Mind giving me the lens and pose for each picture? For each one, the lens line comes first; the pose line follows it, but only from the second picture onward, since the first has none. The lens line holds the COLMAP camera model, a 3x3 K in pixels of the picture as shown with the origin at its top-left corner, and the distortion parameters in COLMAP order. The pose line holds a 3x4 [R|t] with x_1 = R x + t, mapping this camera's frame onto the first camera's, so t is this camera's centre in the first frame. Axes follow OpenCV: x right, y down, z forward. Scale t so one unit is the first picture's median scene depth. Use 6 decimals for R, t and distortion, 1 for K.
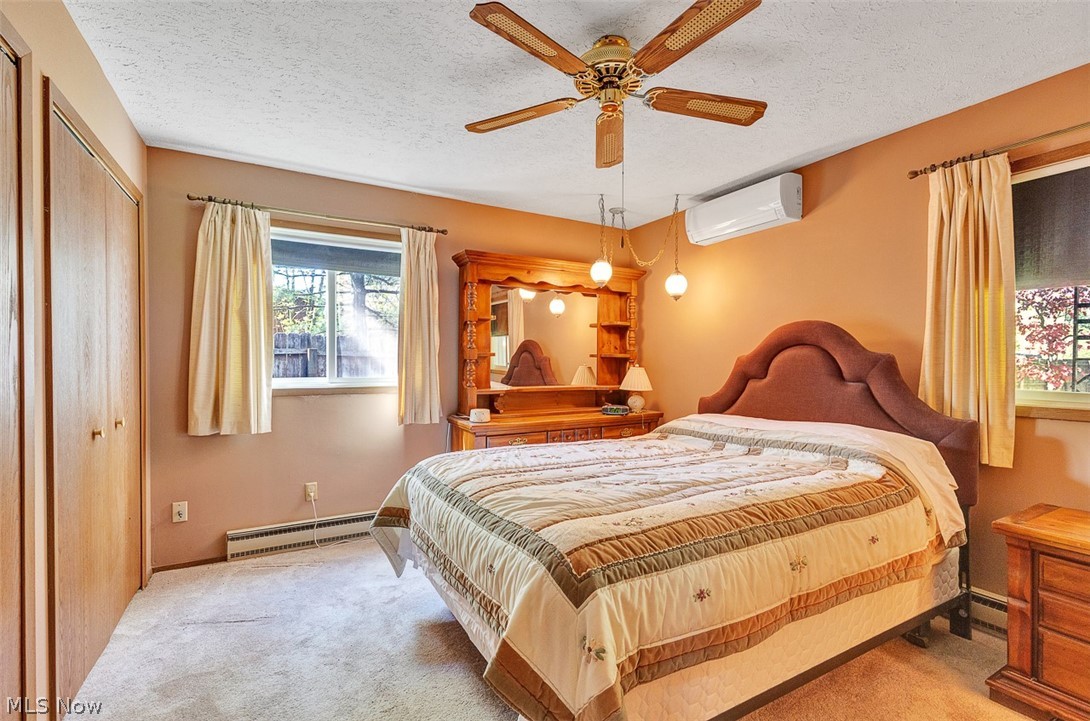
lens RADIAL K [[494.6, 0, 545.0], [0, 494.6, 360.5], [0, 0, 1]] dist [0.004651, -0.000402]
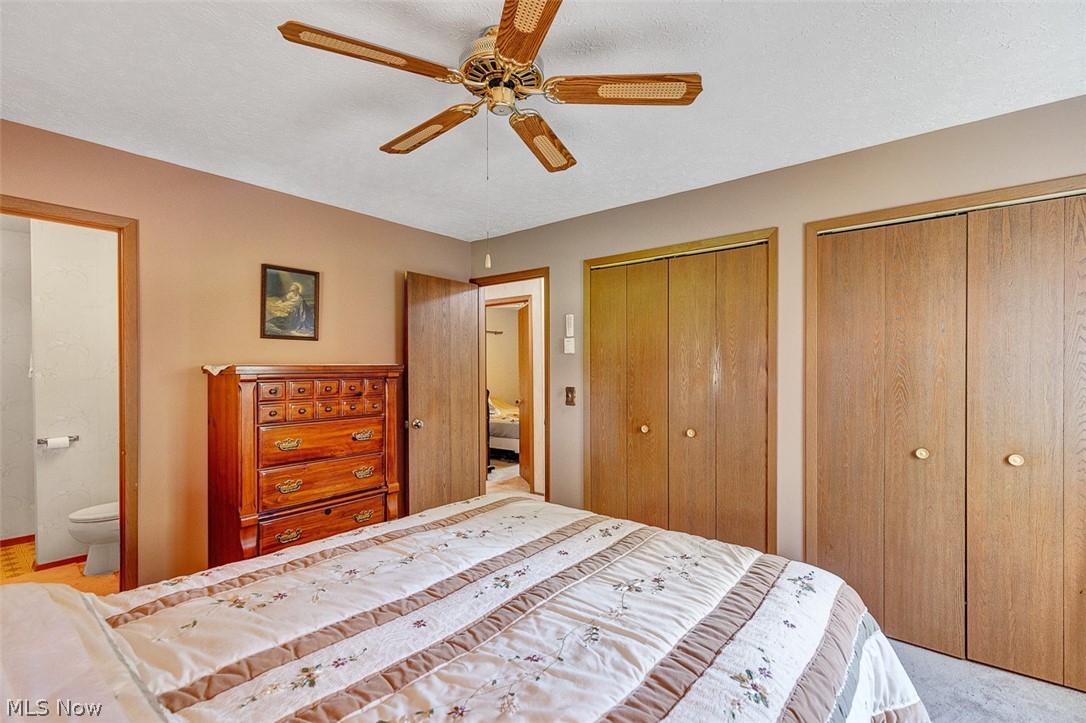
lens RADIAL K [[492.8, 0, 543.0], [0, 492.8, 361.5], [0, 0, 1]] dist [0.004651, -0.000402]
pose [[-0.928765, -0.007226, -0.370599, 0.225859], [-0.002086, 0.999896, -0.014269, -0.037451], [0.370664, -0.012480, -0.928683, 1.105526]]
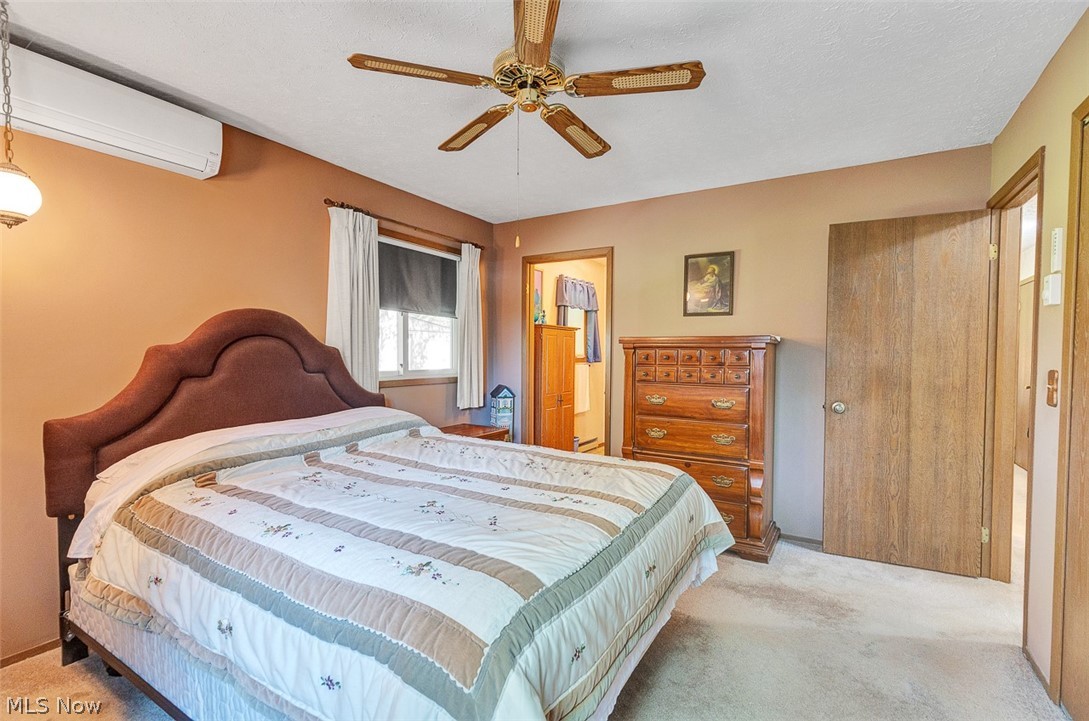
lens RADIAL K [[494.1, 0, 544.5], [0, 494.1, 360.5], [0, 0, 1]] dist [0.004651, -0.000402]
pose [[-0.491998, -0.025534, 0.870222, -0.470704], [-0.013421, 0.999673, 0.021744, -0.011726], [-0.870493, -0.000982, -0.492180, 0.893405]]
